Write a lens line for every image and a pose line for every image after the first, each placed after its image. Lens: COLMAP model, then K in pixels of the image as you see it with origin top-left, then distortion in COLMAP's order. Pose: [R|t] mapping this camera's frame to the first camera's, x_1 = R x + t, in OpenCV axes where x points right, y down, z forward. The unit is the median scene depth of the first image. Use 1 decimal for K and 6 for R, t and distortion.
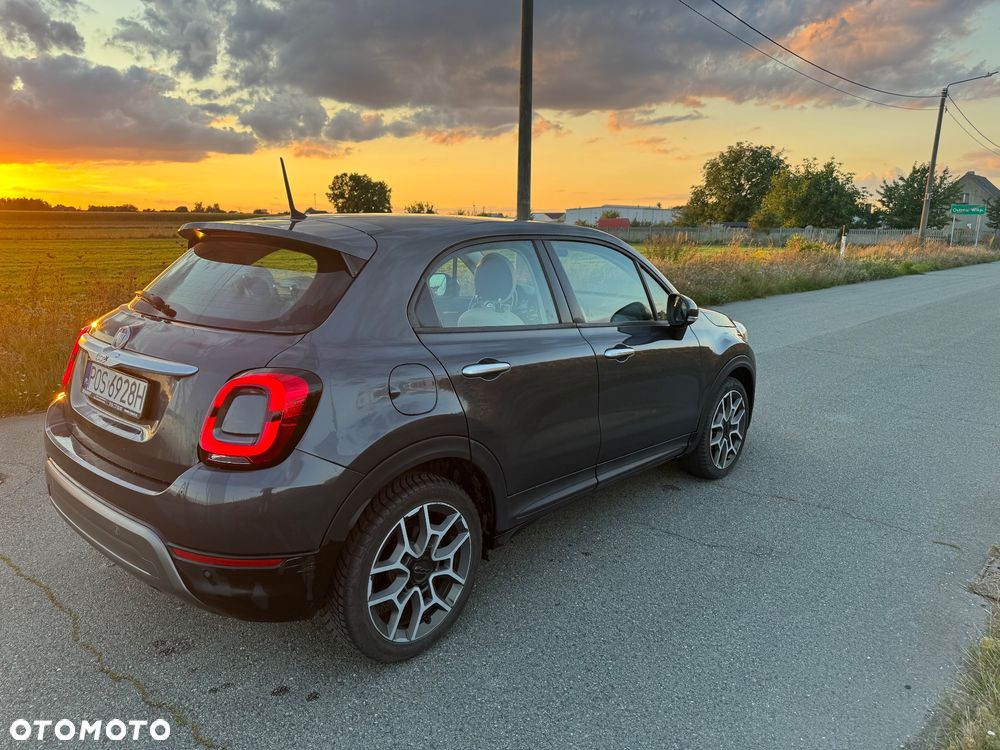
lens RADIAL K [[802.8, 0, 508.2], [0, 802.8, 389.3], [0, 0, 1]] dist [0.035987, -0.033789]
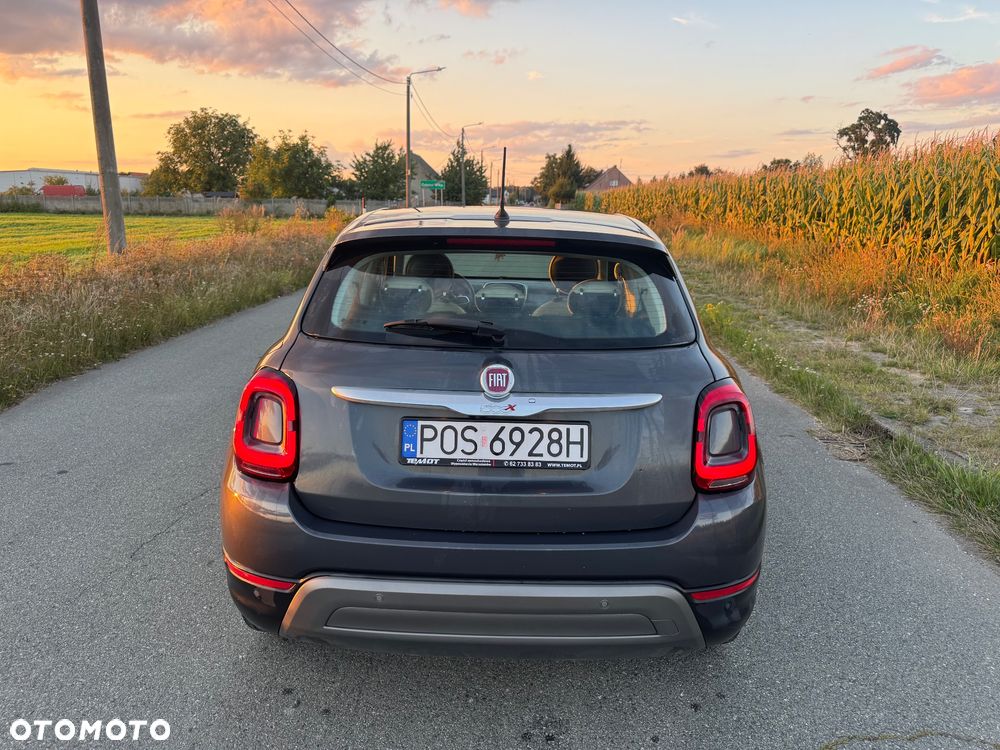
lens RADIAL K [[802.8, 0, 490.3], [0, 802.8, 390.2], [0, 0, 1]] dist [0.035987, -0.033789]
pose [[0.721750, -0.165397, 0.672101, -0.166669], [0.135753, 0.985996, 0.096863, -0.021446], [-0.678710, 0.021329, 0.734096, 0.068625]]
